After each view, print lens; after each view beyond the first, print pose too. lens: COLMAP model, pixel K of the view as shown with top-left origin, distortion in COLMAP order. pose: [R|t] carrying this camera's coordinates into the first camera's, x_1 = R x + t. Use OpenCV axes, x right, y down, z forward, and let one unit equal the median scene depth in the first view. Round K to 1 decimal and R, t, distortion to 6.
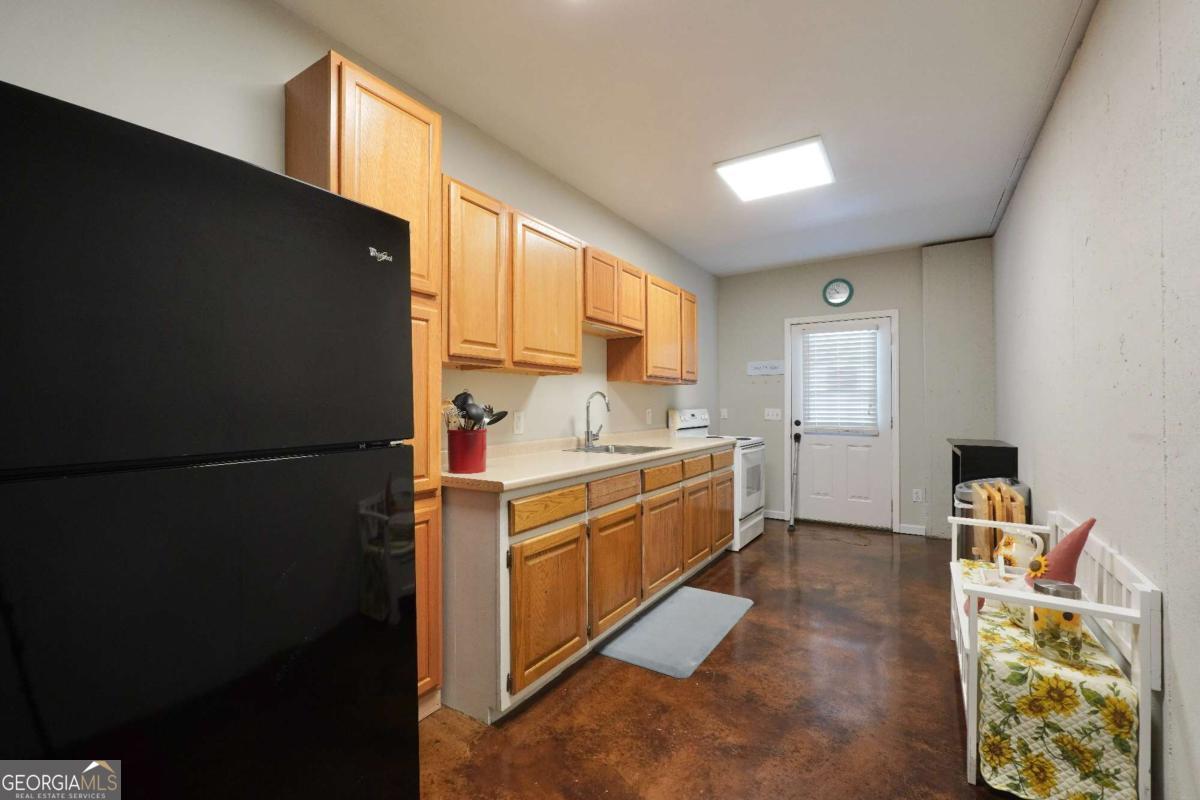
lens RADIAL K [[507.7, 0, 600.0], [0, 507.7, 400.0], [0, 0, 1]] dist [-0.001840, -0.000045]
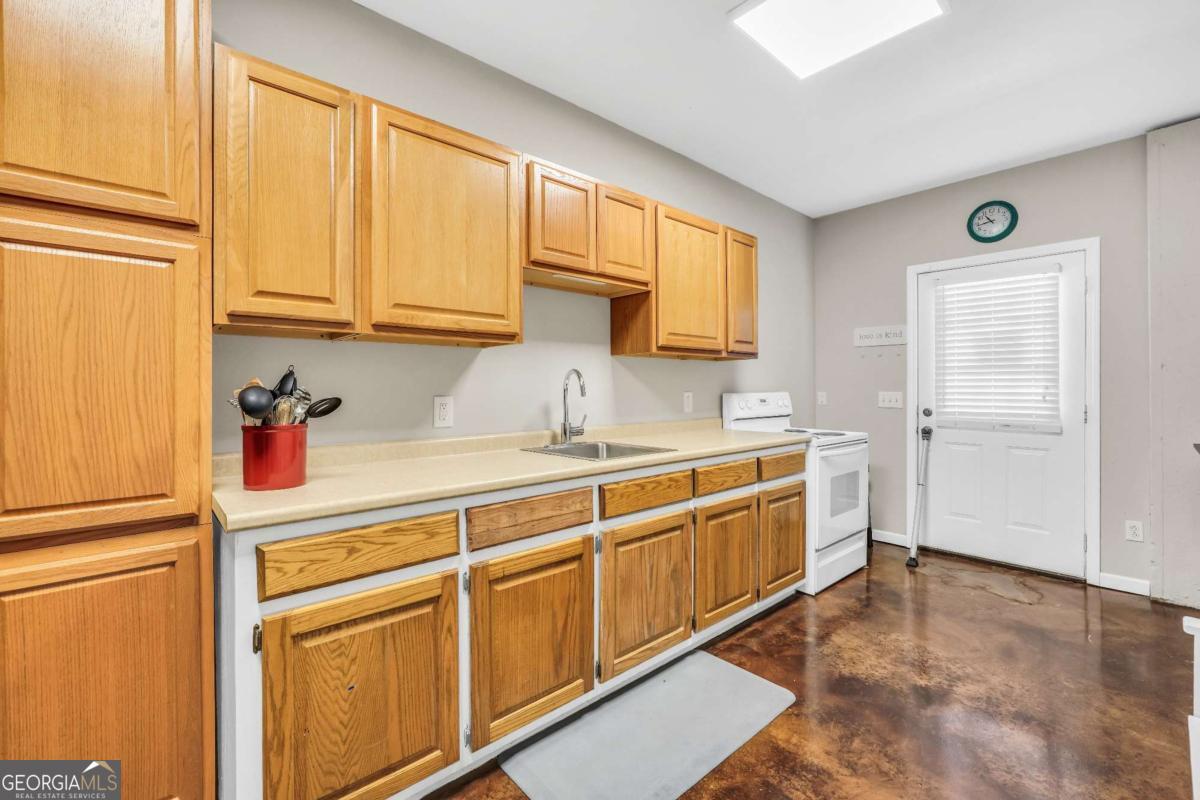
lens RADIAL K [[505.7, 0, 598.0], [0, 505.7, 386.4], [0, 0, 1]] dist [-0.017613, 0.007168]
pose [[0.960592, 0.000164, -0.277964, 0.219454], [0.002615, 0.999950, 0.009627, 0.001714], [0.277951, -0.009975, 0.960543, 0.305277]]
